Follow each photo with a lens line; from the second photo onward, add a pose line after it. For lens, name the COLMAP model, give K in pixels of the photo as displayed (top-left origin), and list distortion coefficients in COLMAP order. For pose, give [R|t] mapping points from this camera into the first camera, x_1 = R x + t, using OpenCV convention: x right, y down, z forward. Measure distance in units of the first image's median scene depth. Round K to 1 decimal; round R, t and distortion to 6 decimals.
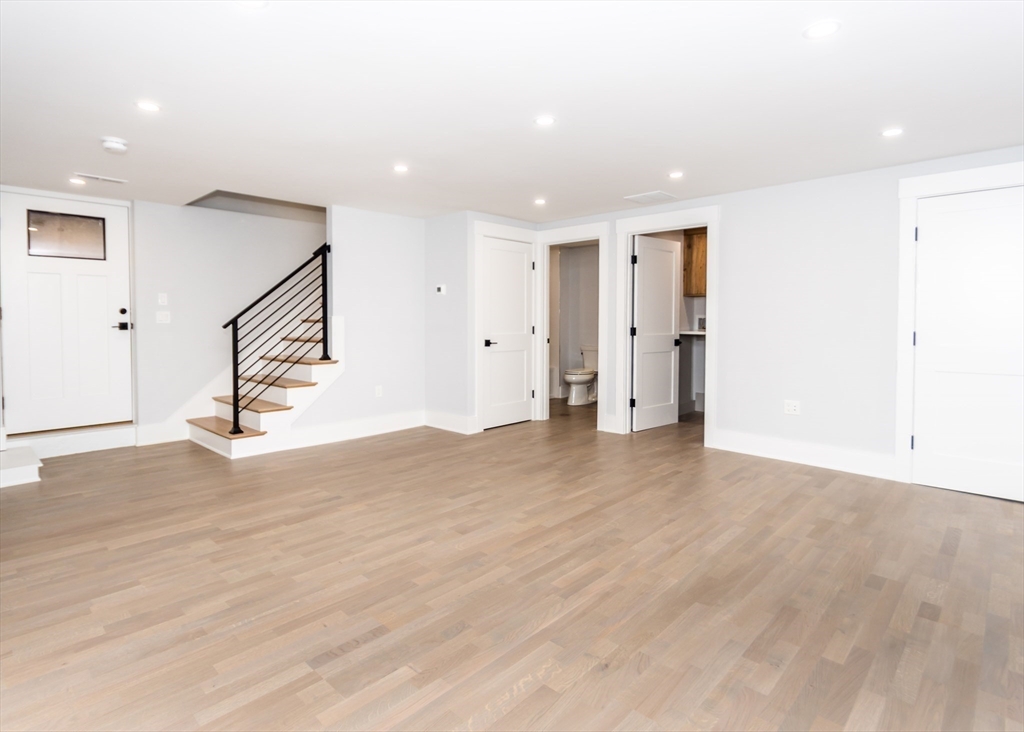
lens RADIAL K [[534.0, 0, 511.2], [0, 534.0, 325.9], [0, 0, 1]] dist [0.003172, -0.000709]
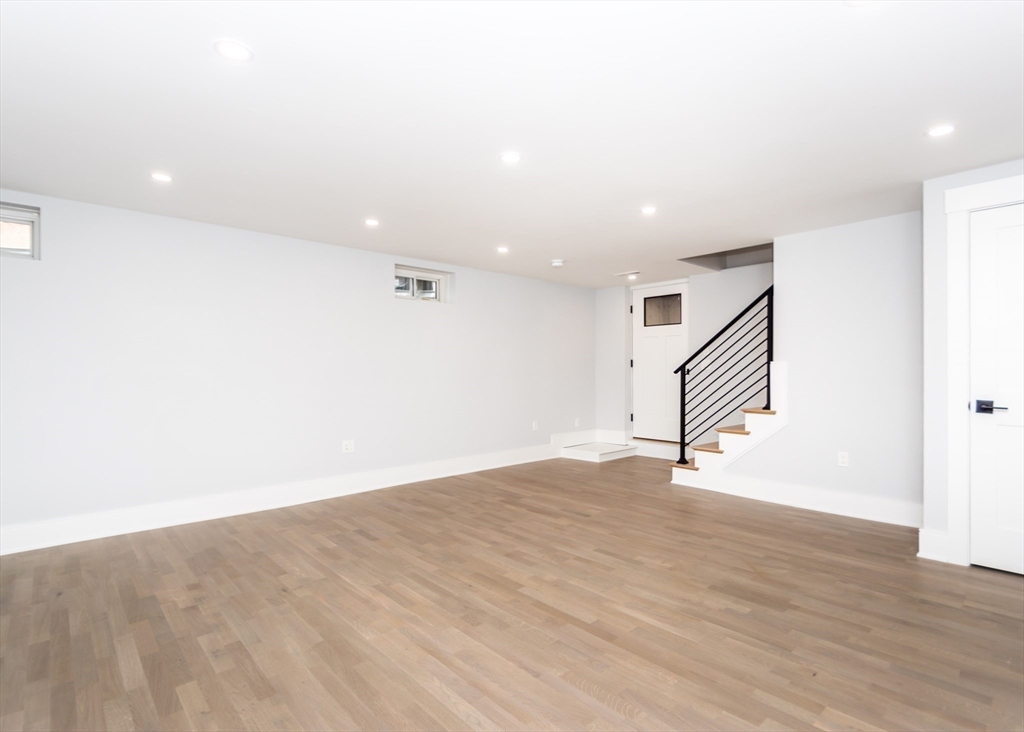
lens RADIAL K [[528.4, 0, 512.0], [0, 528.4, 366.0], [0, 0, 1]] dist [0.001903, 0.000840]
pose [[-0.092456, -0.006316, -0.995697, 0.994742], [-0.008342, 0.999950, -0.005568, -0.003671], [0.995682, 0.007791, -0.092504, 1.086995]]
